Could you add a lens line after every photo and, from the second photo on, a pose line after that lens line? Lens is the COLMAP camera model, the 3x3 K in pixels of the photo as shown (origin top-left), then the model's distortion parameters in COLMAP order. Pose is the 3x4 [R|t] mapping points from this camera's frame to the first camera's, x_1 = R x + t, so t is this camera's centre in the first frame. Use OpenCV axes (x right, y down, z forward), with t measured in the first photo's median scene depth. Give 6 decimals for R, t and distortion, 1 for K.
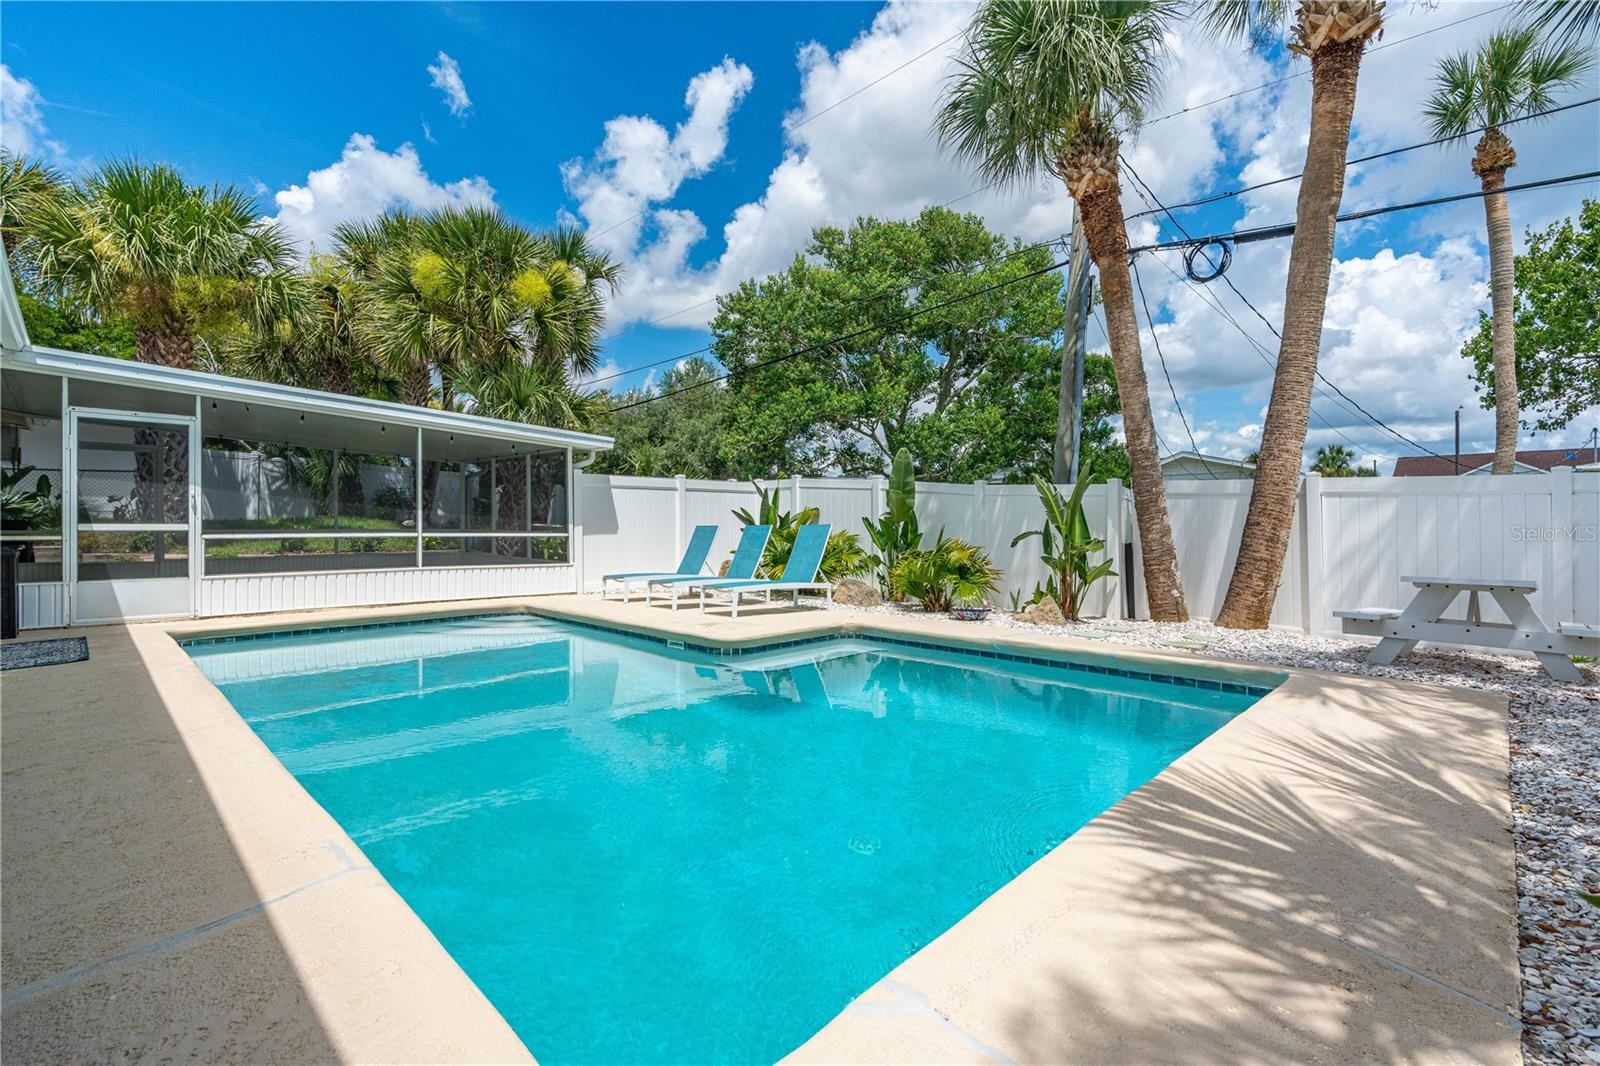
lens RADIAL K [[714.0, 0, 807.6], [0, 714.0, 531.8], [0, 0, 1]] dist [0.000202, 0.000215]
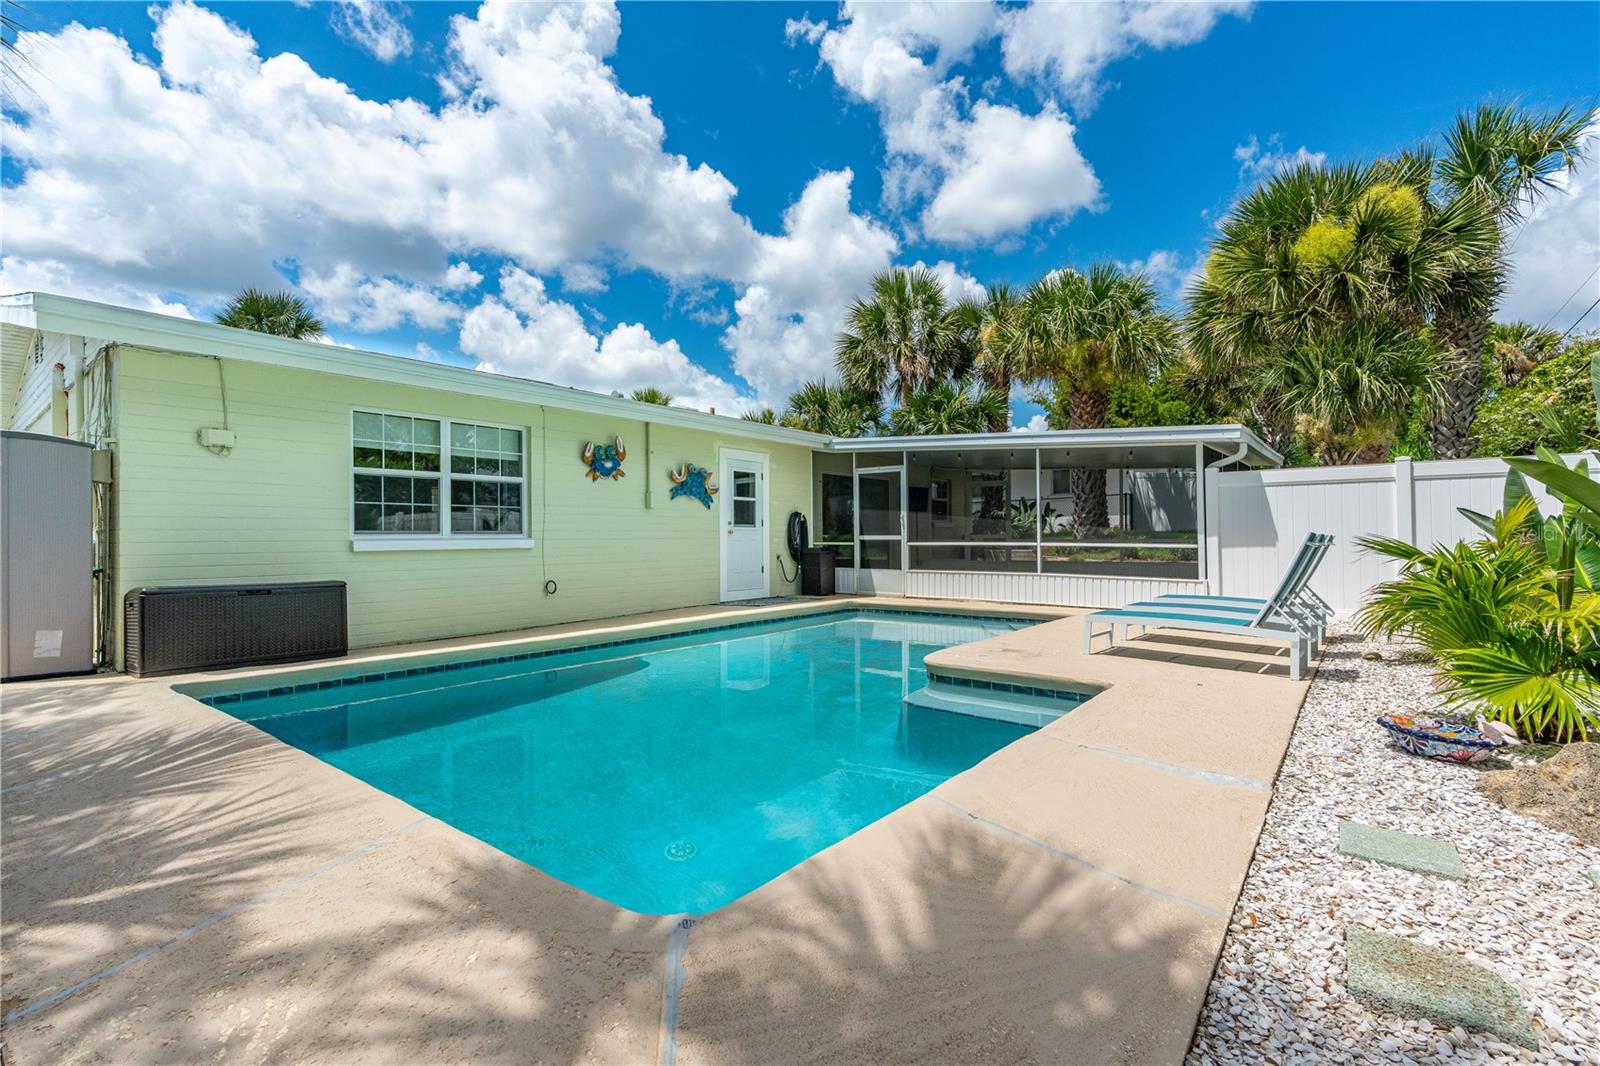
lens RADIAL K [[714.0, 0, 807.6], [0, 714.0, 531.8], [0, 0, 1]] dist [0.000202, 0.000215]
pose [[0.123840, -0.008375, -0.992267, 0.424516], [-0.006859, 0.999933, -0.009296, -0.001762], [0.992278, 0.007957, 0.123775, 0.409011]]
